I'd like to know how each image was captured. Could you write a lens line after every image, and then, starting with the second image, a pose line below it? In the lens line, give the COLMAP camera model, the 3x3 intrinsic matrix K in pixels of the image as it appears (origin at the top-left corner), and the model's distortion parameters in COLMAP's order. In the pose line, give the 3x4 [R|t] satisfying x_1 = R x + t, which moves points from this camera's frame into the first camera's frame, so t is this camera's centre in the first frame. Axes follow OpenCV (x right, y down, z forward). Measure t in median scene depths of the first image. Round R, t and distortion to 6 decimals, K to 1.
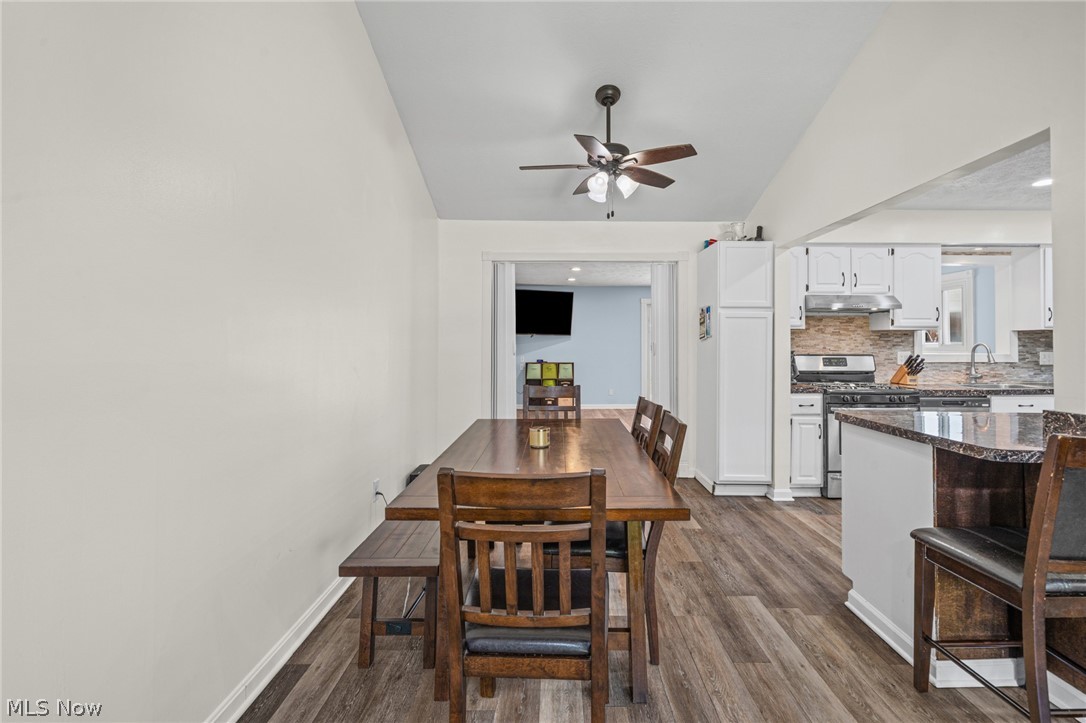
lens RADIAL K [[500.4, 0, 552.6], [0, 500.4, 335.8], [0, 0, 1]] dist [0.001665, 0.000332]
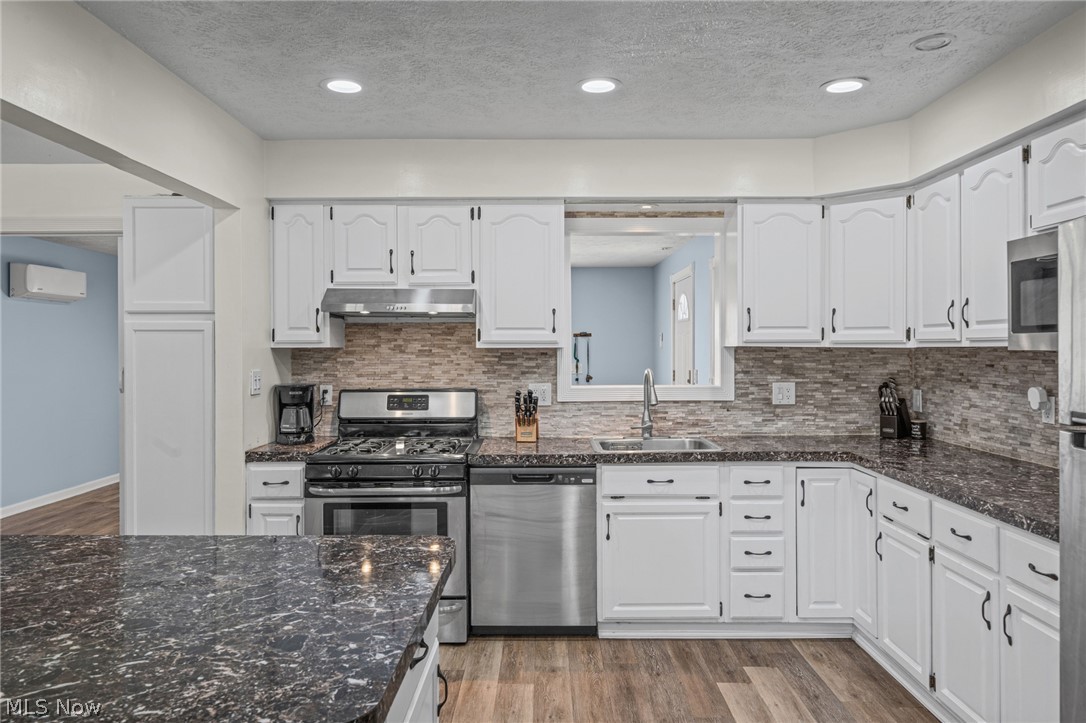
lens RADIAL K [[723.4, 0, 543.0], [0, 723.4, 361.5], [0, 0, 1]] dist [-0.002583, -0.000730]
pose [[0.999983, -0.005350, -0.002476, 0.807172], [0.005432, 0.999399, 0.034230, -0.026573], [0.002291, -0.034243, 0.999411, 0.175275]]
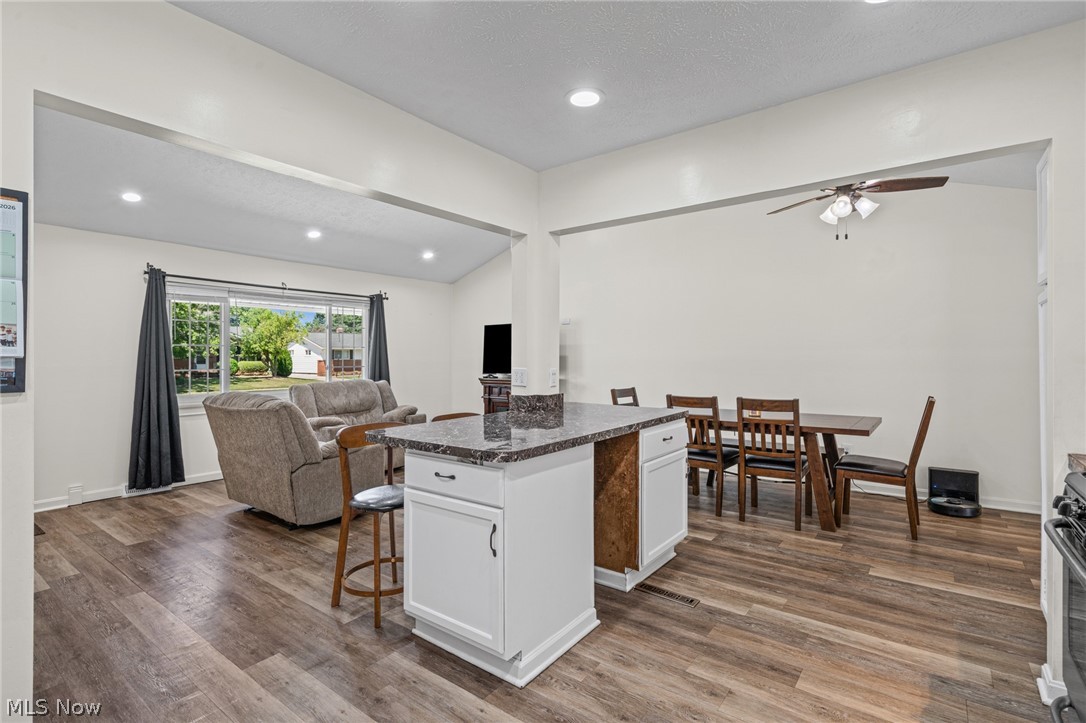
lens RADIAL K [[514.9, 0, 537.6], [0, 514.9, 356.2], [0, 0, 1]] dist [0.000801, 0.000372]
pose [[-0.609549, 0.001441, -0.792747, 1.089734], [0.017238, 0.999786, -0.011437, 0.015296], [0.792561, -0.020637, -0.609443, 0.899624]]
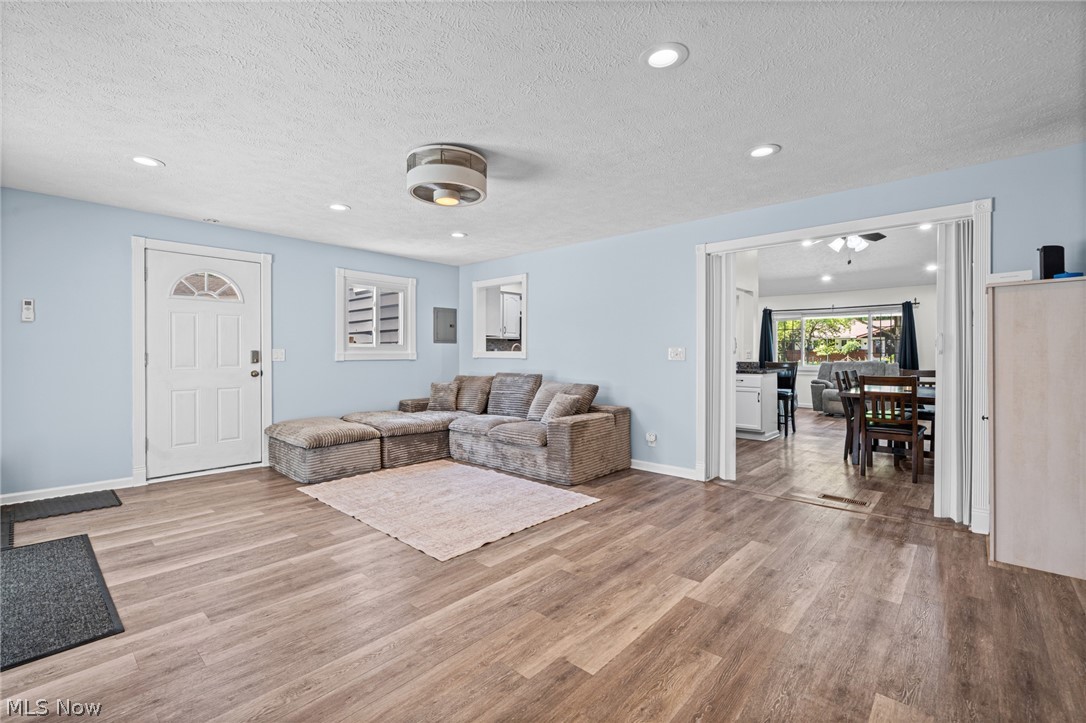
lens RADIAL K [[472.7, 0, 540.3], [0, 472.7, 358.9], [0, 0, 1]] dist [-0.000463, -0.000168]
pose [[-0.735222, -0.009139, 0.677765, -0.140944], [-0.010728, 0.999941, 0.001846, 0.058755], [-0.677742, -0.005914, -0.735276, 2.157502]]
